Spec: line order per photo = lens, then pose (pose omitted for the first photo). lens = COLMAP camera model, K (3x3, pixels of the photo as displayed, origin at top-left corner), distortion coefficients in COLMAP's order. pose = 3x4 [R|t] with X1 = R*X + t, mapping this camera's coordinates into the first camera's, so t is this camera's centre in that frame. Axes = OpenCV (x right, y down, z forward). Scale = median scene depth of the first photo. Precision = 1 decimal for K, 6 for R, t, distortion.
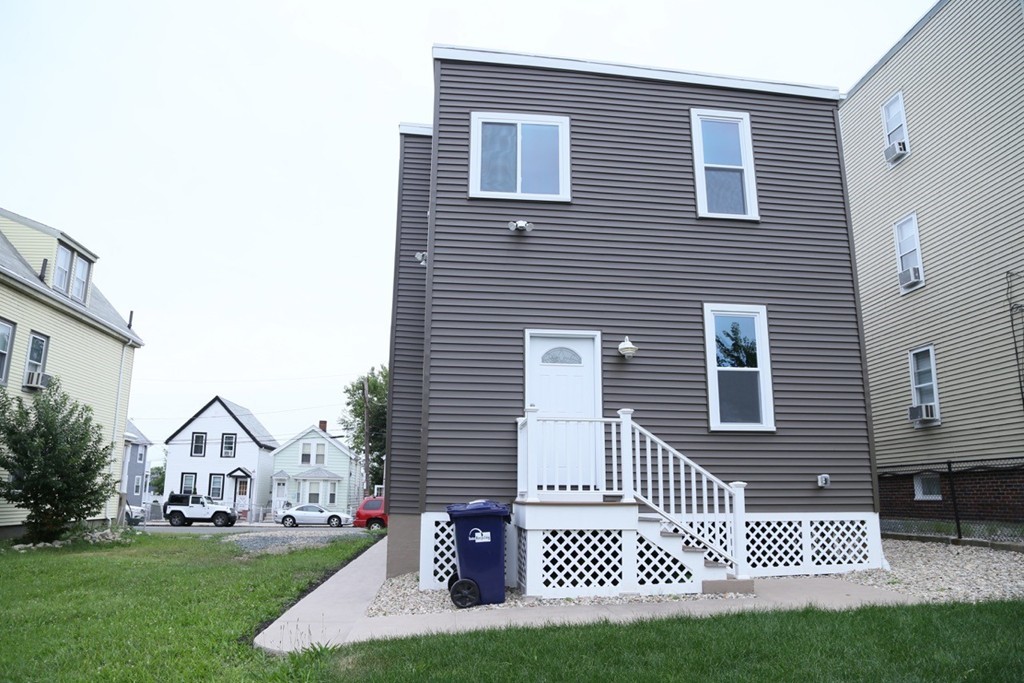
lens RADIAL K [[712.7, 0, 512.9], [0, 712.7, 339.9], [0, 0, 1]] dist [-0.101277, 0.015224]
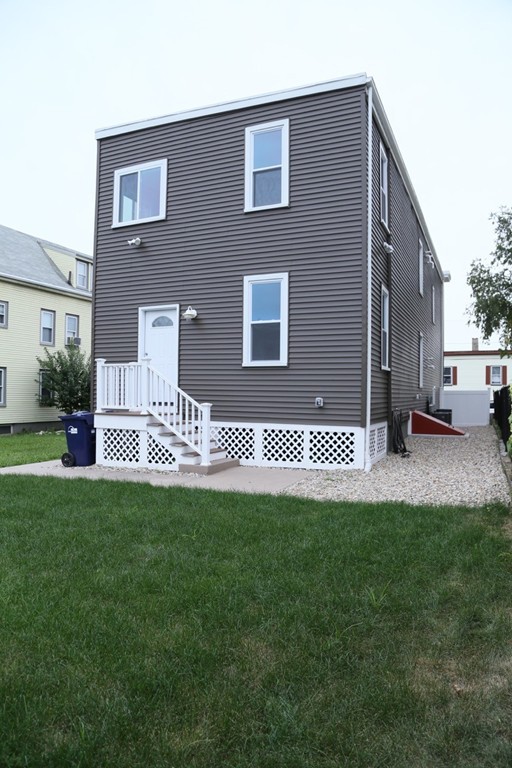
lens RADIAL K [[534.5, 0, 251.9], [0, 534.5, 388.4], [0, 0, 1]] dist [-0.101277, 0.015224]
pose [[0.858634, -0.003345, -0.512578, 0.871716], [0.107242, 0.979020, 0.173257, -0.016574], [0.501245, -0.203734, 0.840979, 0.075074]]
